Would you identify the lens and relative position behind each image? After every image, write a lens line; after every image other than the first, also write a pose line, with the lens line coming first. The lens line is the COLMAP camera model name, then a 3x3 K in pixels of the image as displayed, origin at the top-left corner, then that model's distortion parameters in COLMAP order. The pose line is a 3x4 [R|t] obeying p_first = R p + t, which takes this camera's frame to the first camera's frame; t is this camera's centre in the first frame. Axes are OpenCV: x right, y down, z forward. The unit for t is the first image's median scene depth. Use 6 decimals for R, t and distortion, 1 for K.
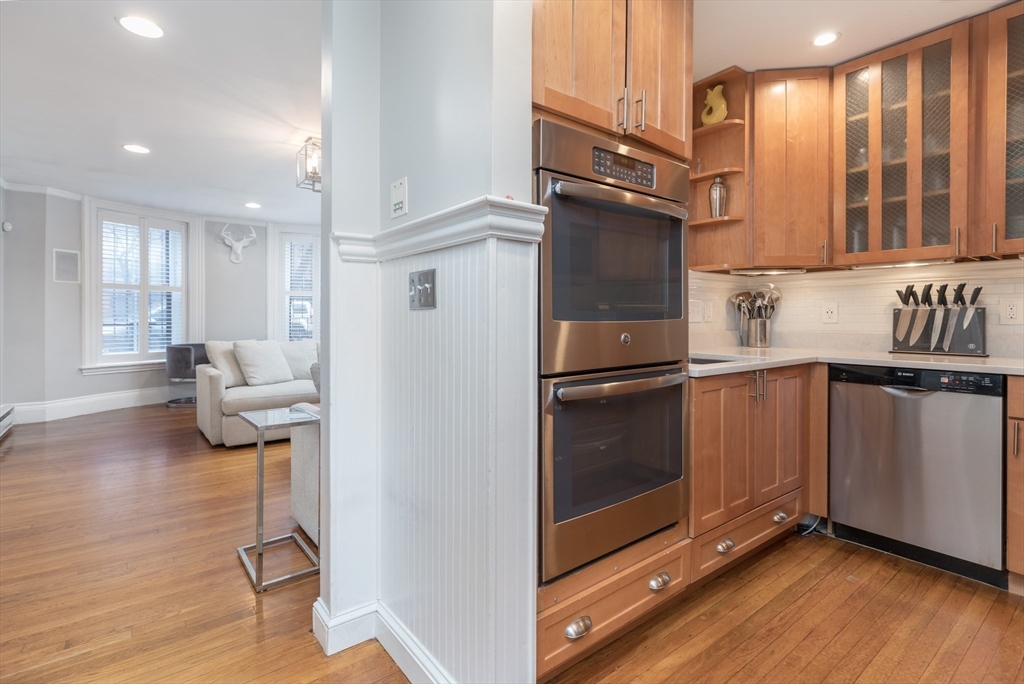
lens RADIAL K [[476.4, 0, 517.8], [0, 476.4, 315.3], [0, 0, 1]] dist [0.001718, 0.000113]
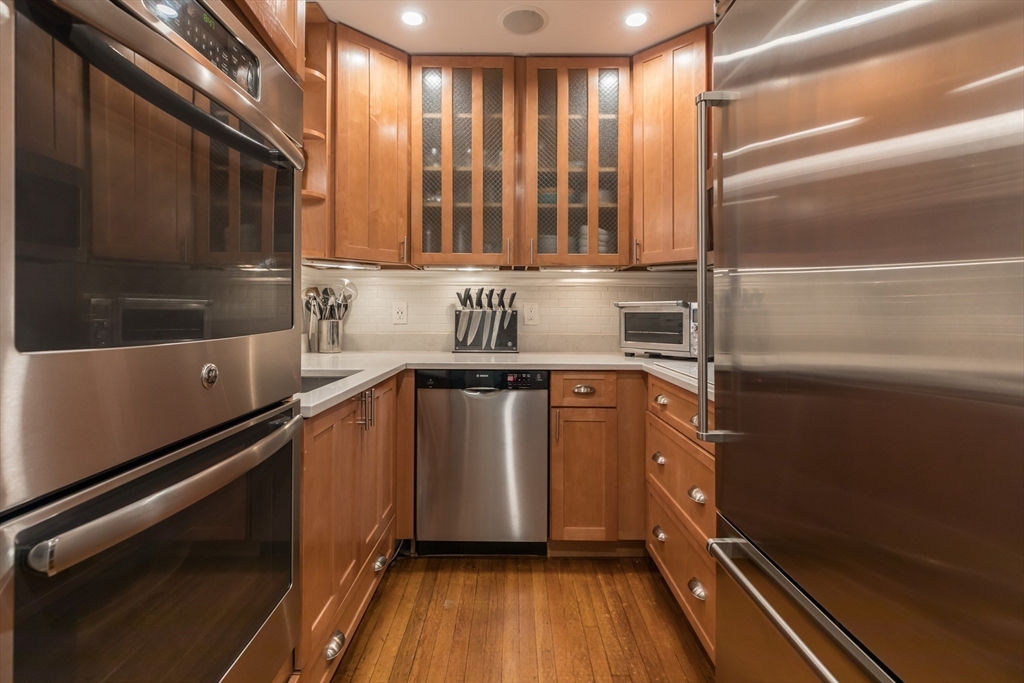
lens RADIAL K [[508.4, 0, 513.6], [0, 508.4, 311.0], [0, 0, 1]] dist [0.004979, 0.000428]
pose [[0.628242, 0.008721, 0.777969, 0.004646], [-0.011125, 0.999936, -0.002226, -0.011701], [-0.777938, -0.007257, 0.628299, 0.218156]]
